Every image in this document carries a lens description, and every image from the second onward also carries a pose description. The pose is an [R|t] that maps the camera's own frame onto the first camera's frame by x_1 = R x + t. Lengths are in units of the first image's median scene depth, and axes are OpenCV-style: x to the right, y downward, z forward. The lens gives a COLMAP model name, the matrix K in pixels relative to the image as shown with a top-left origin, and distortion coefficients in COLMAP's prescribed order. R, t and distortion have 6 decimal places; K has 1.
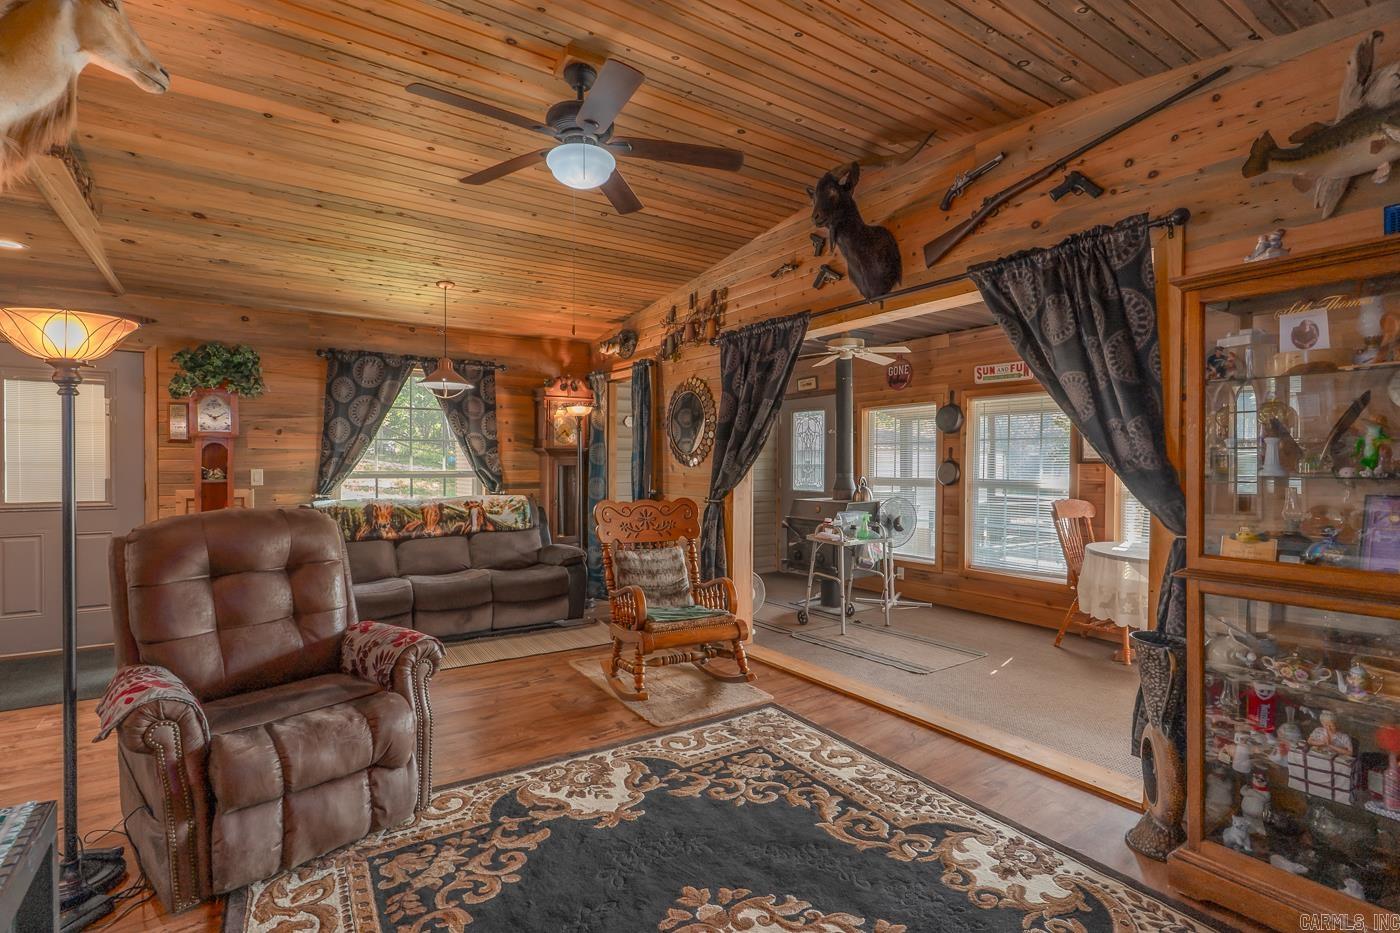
lens RADIAL K [[669.3, 0, 701.3], [0, 669.3, 468.5], [0, 0, 1]] dist [0.001365, 0.001030]
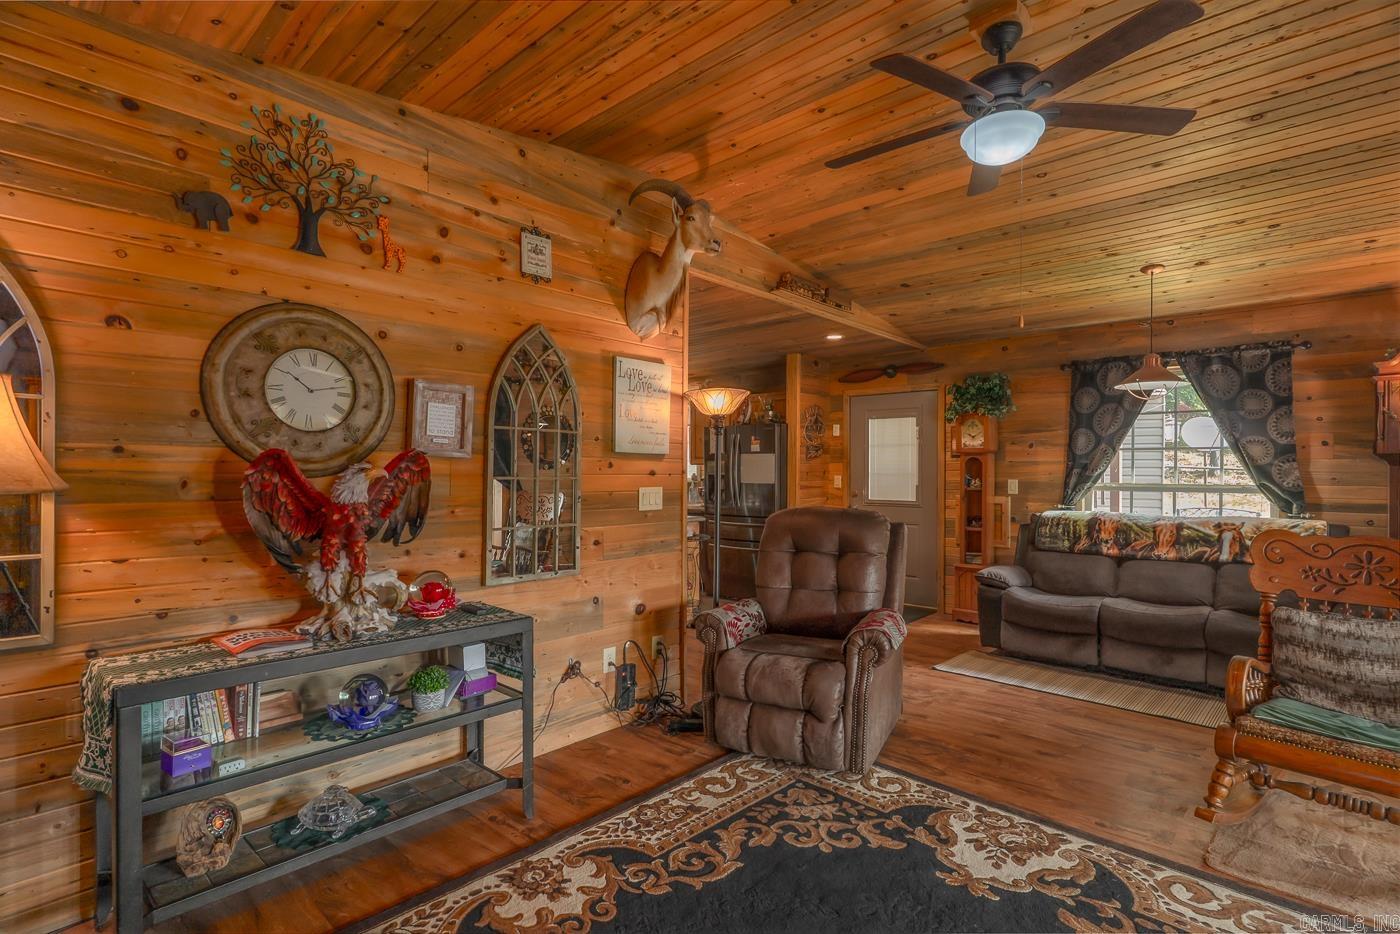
lens RADIAL K [[669.3, 0, 695.5], [0, 669.3, 470.1], [0, 0, 1]] dist [0.001365, 0.001030]
pose [[0.230268, -0.002402, -0.973124, 0.504084], [-0.011451, 0.999921, -0.005177, -0.004550], [0.973060, 0.012335, 0.230222, 0.353309]]
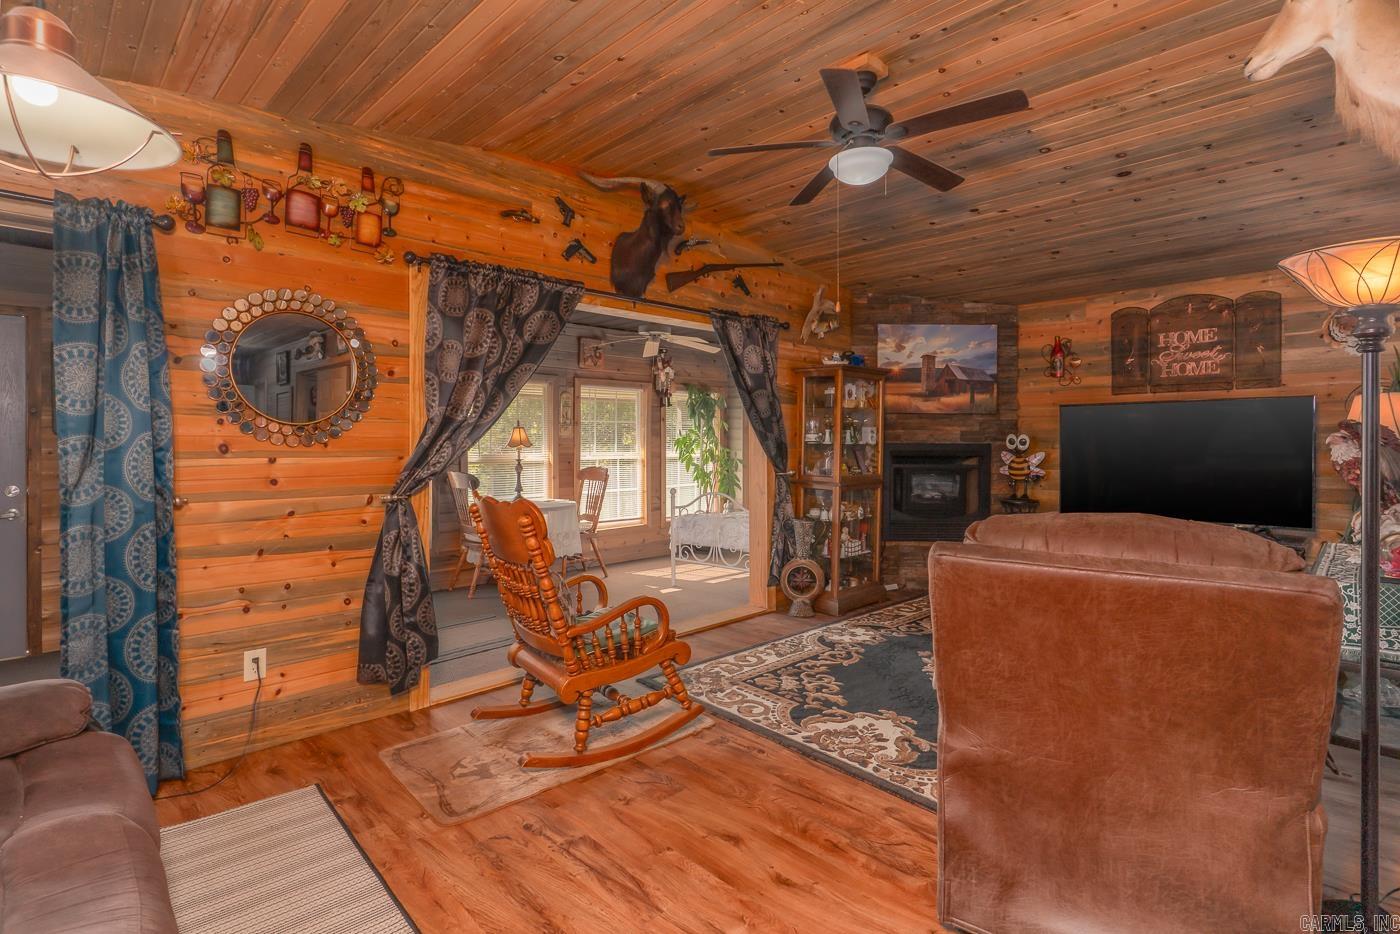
lens RADIAL K [[669.3, 0, 707.3], [0, 669.3, 440.1], [0, 0, 1]] dist [0.001365, 0.001030]
pose [[-0.188574, -0.000593, 0.982059, -1.027508], [0.005683, 0.999982, 0.001695, -0.008734], [-0.982042, 0.005901, -0.188568, 1.249595]]
